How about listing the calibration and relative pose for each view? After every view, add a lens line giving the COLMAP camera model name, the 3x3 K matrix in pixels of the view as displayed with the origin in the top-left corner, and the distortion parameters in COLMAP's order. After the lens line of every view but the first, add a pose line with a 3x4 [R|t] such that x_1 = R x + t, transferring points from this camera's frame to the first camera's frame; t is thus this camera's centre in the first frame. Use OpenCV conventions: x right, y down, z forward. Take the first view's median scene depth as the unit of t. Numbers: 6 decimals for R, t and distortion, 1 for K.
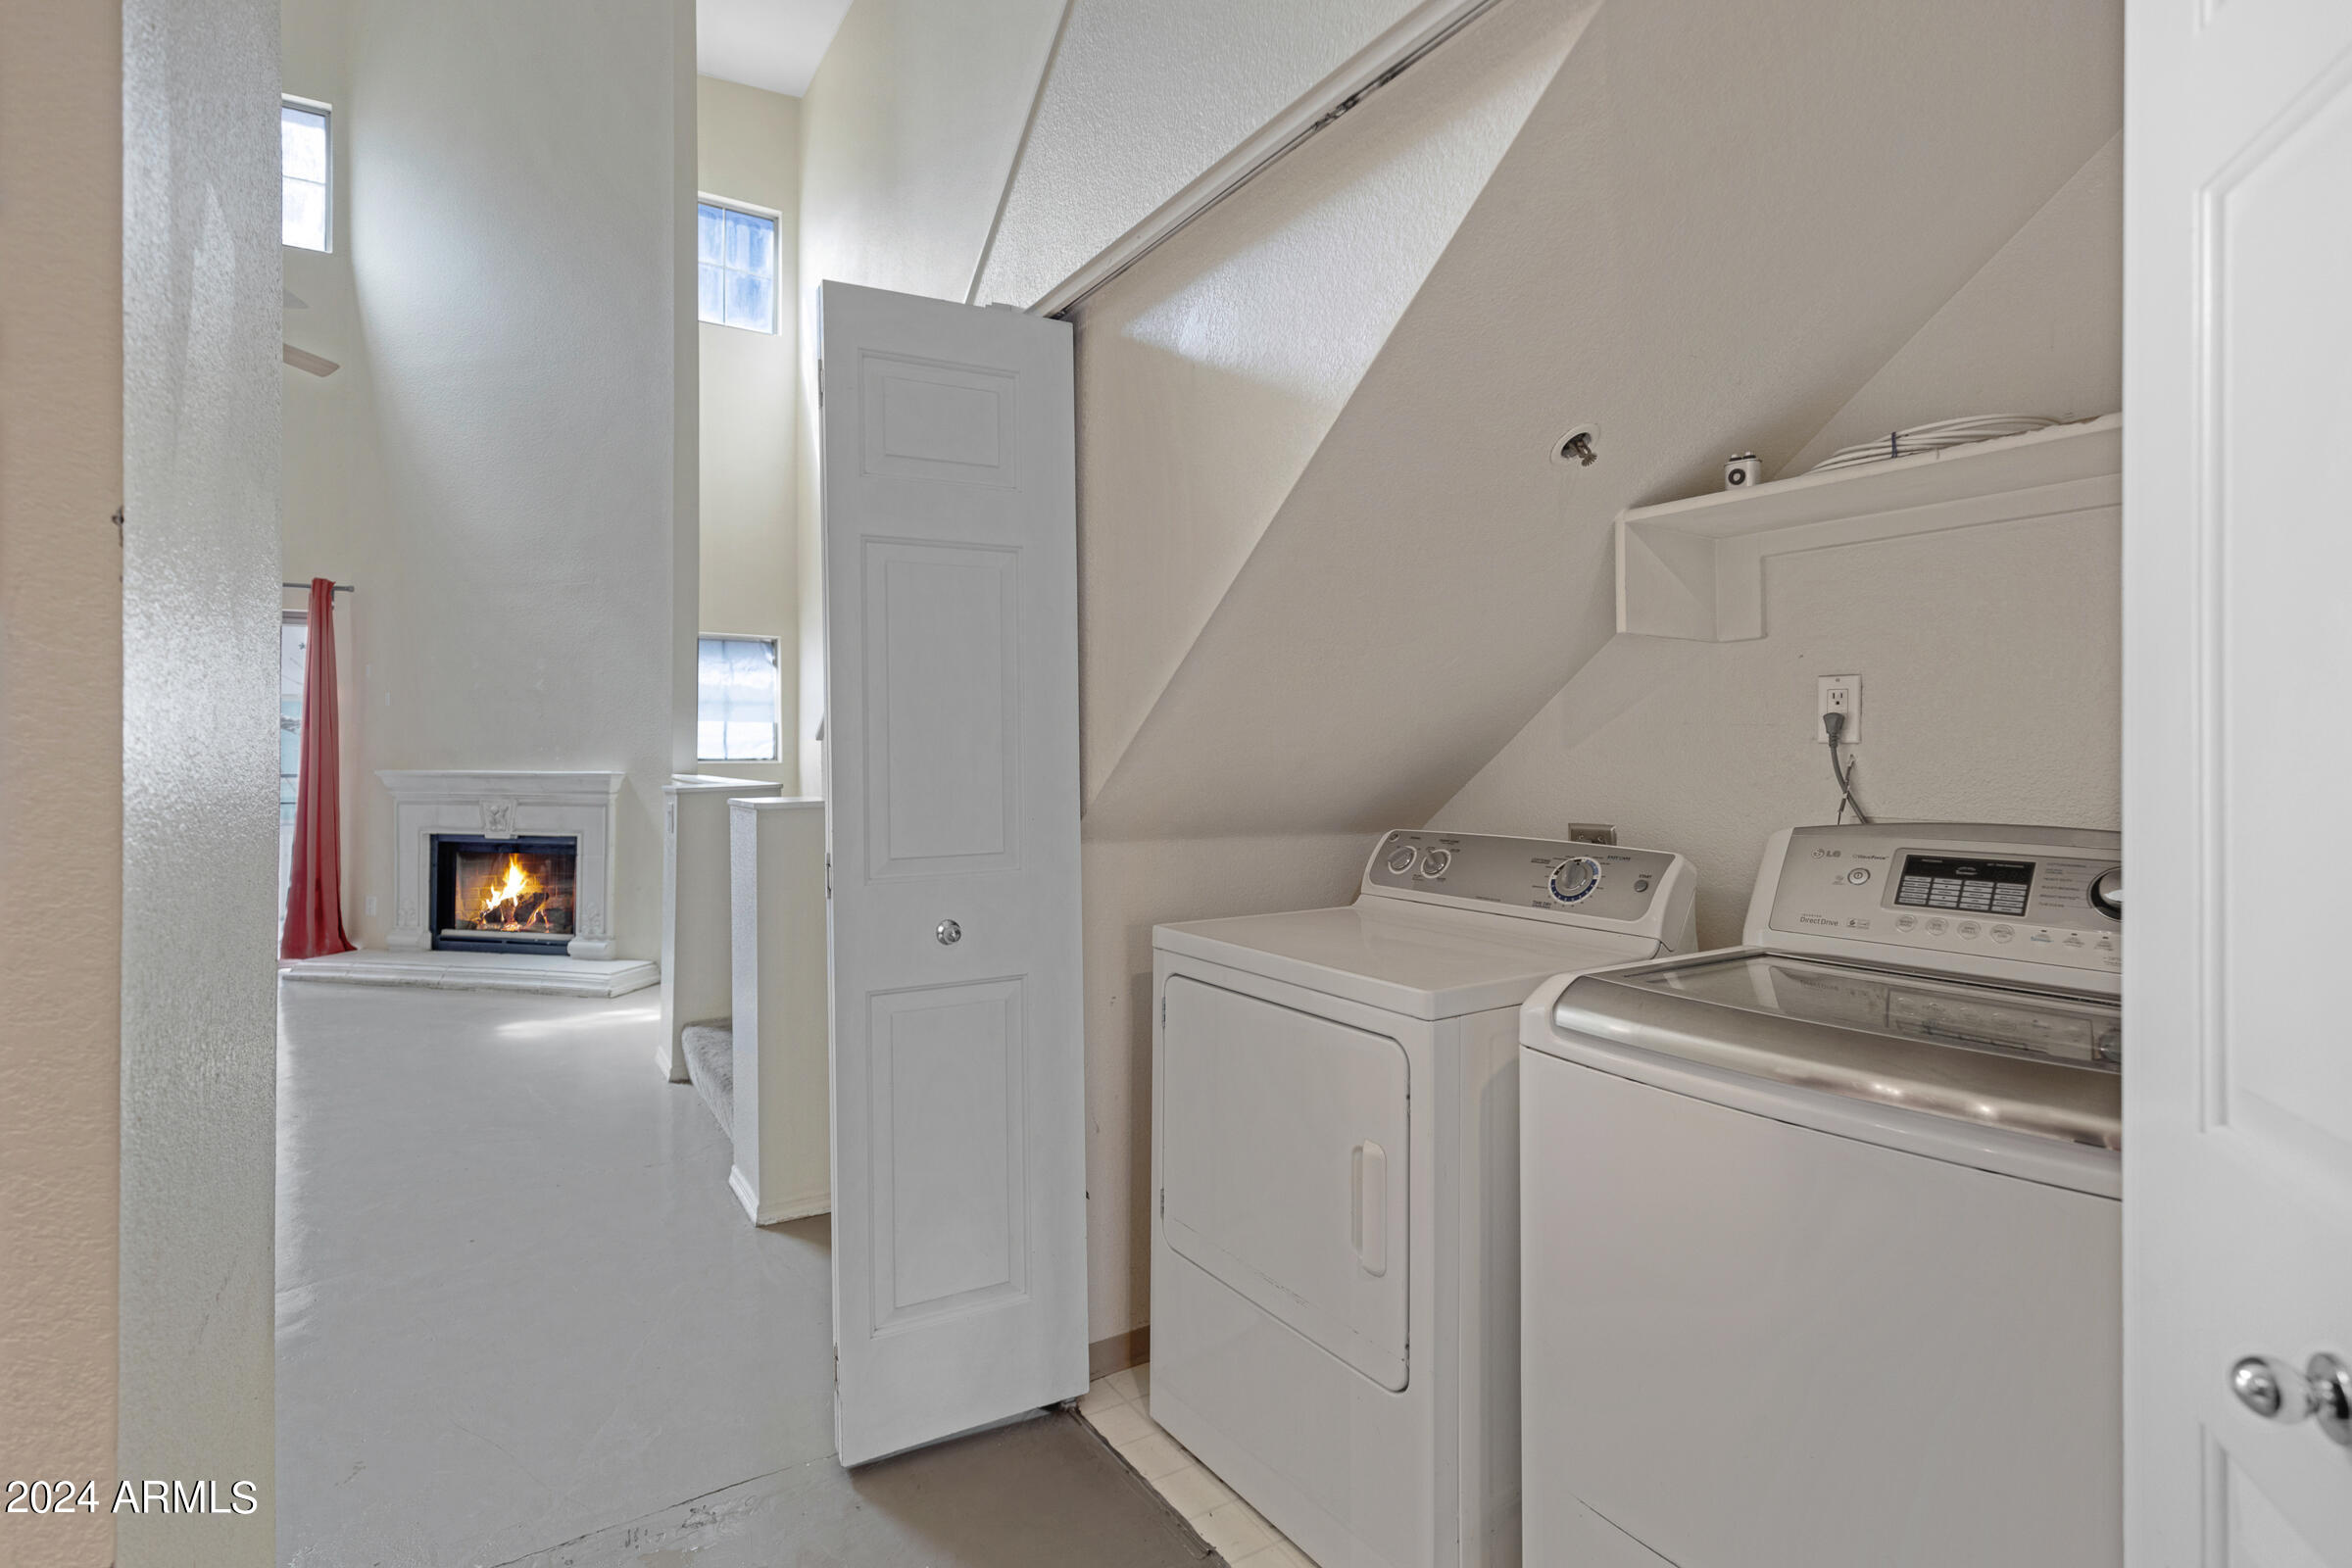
lens RADIAL K [[1208.6, 0, 1154.1], [0, 1208.6, 739.9], [0, 0, 1]] dist [0.006399, 0.000849]
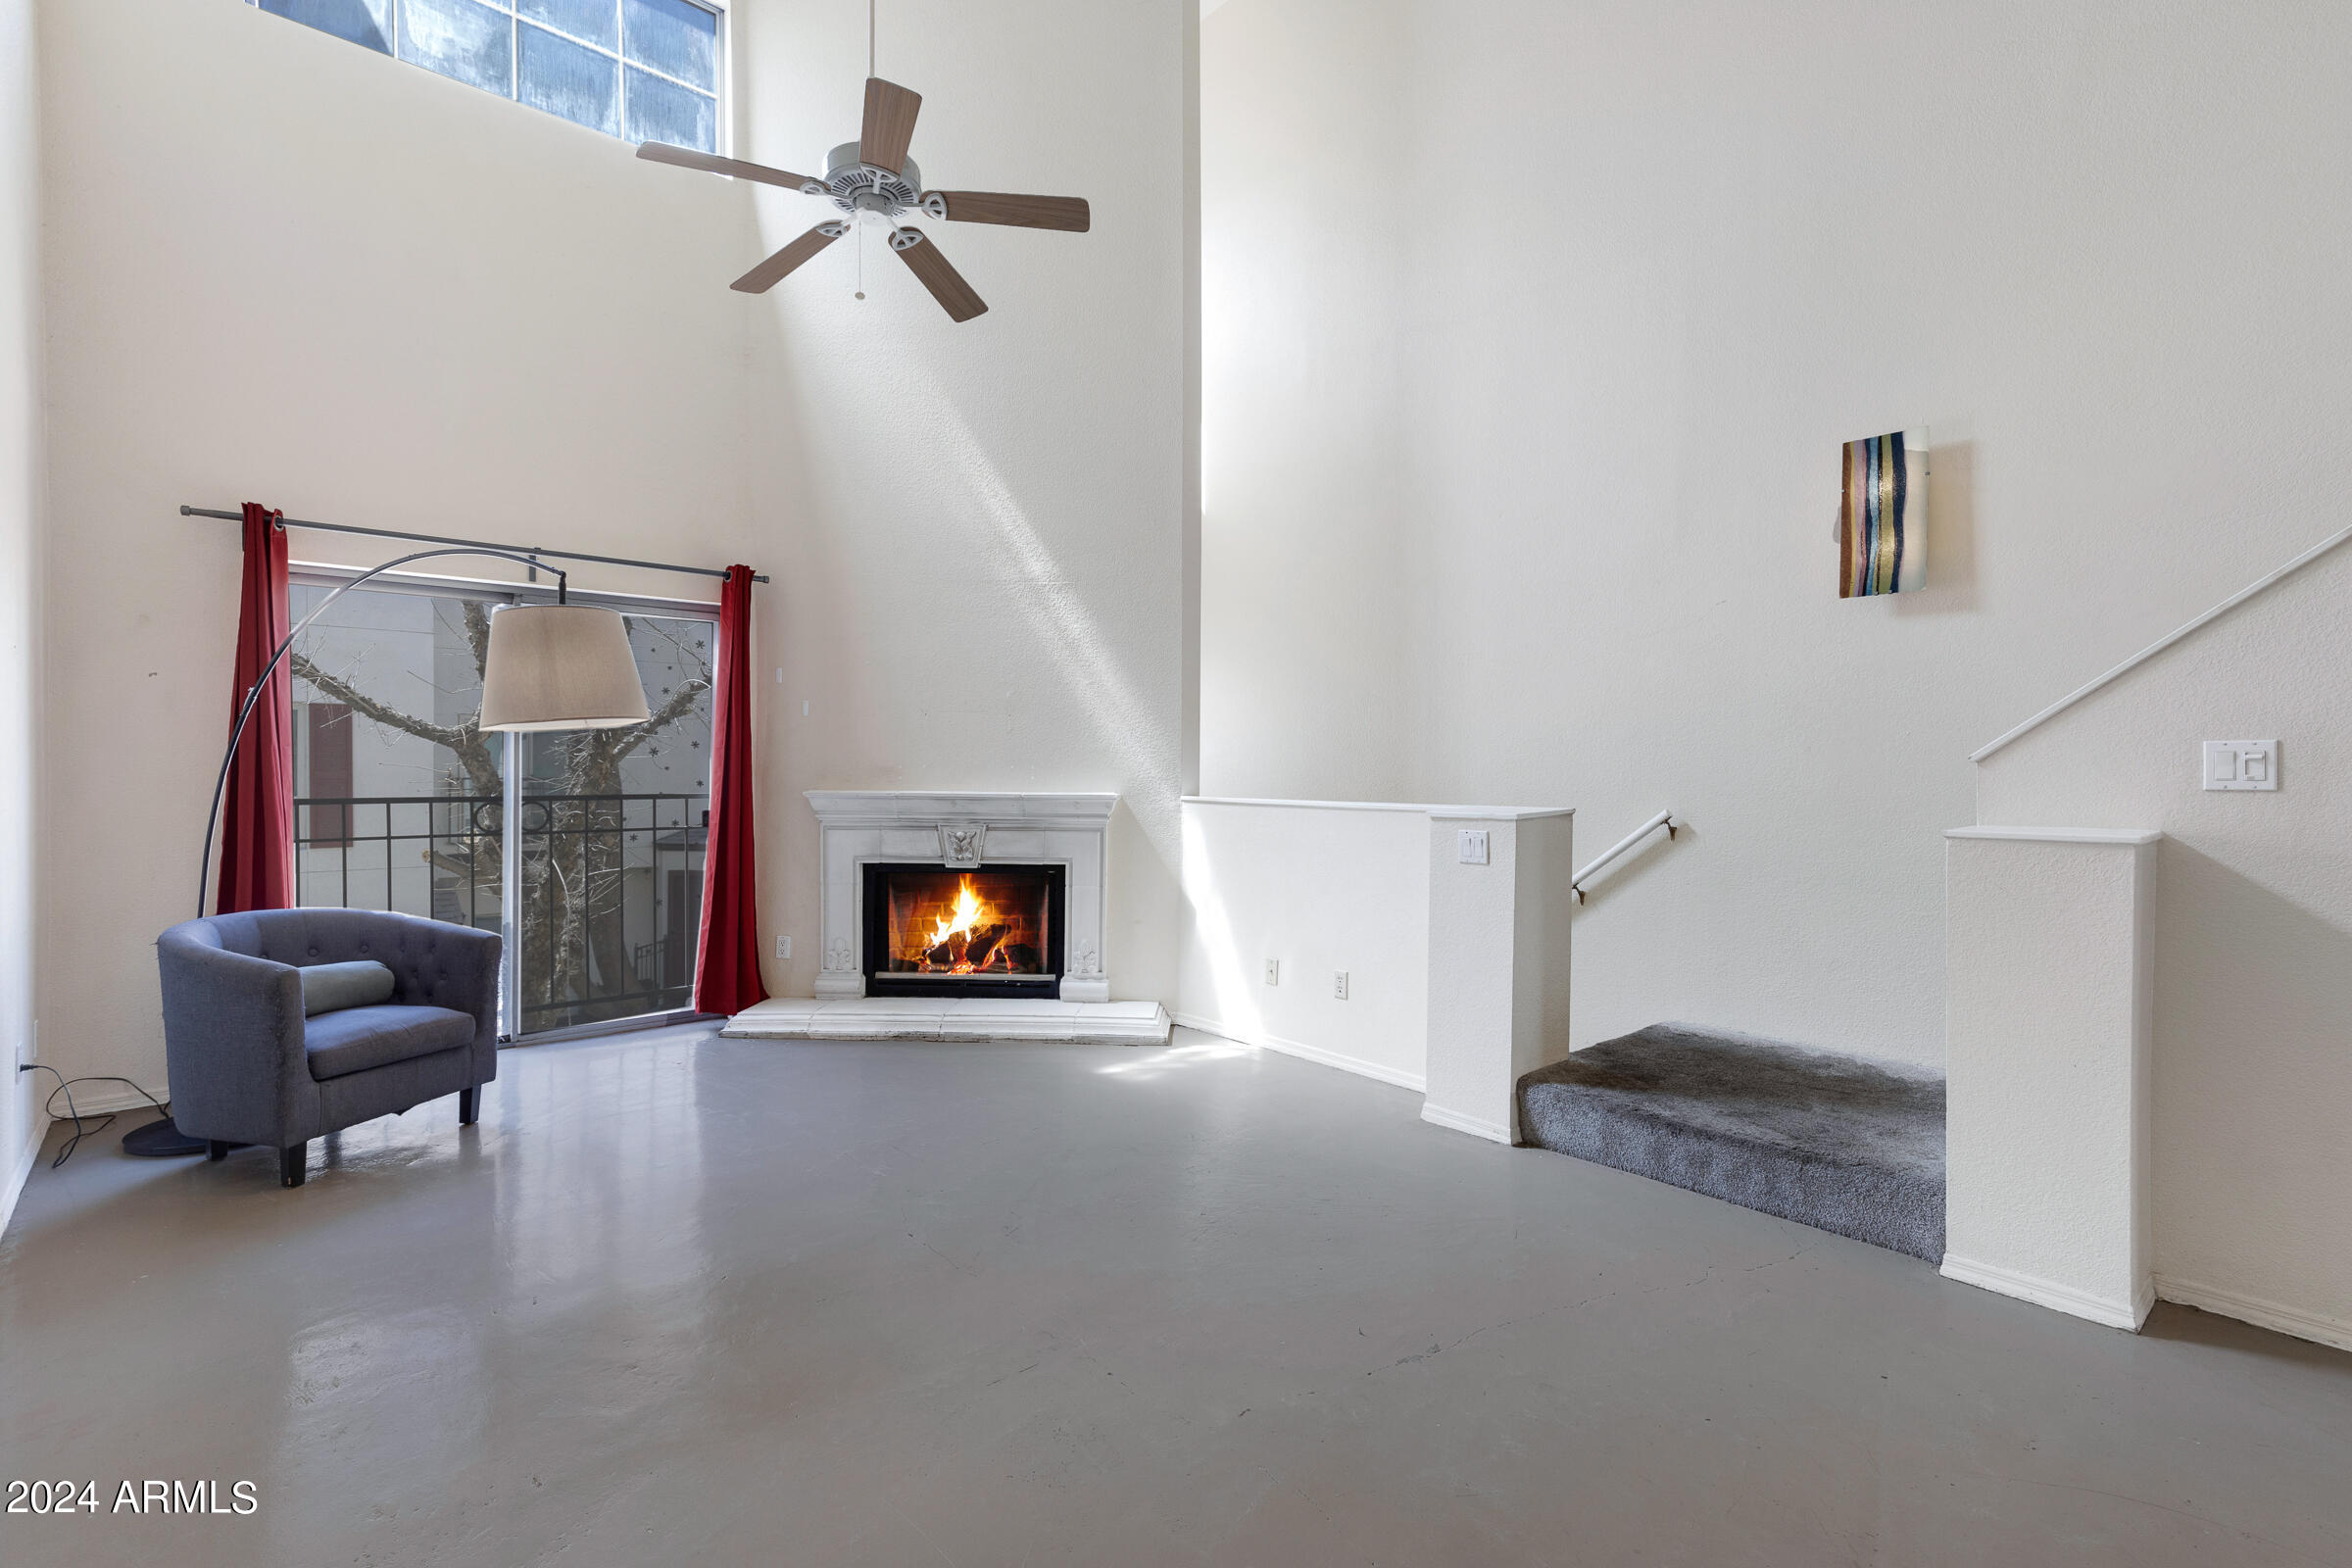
lens RADIAL K [[1079.7, 0, 1142.3], [0, 1079.7, 774.1], [0, 0, 1]] dist [0.016490, 0.002435]
pose [[0.978044, 0.005700, 0.208322, -0.571122], [-0.008016, 0.999915, 0.010276, 0.003354], [-0.208246, -0.011720, 0.978006, 0.196968]]
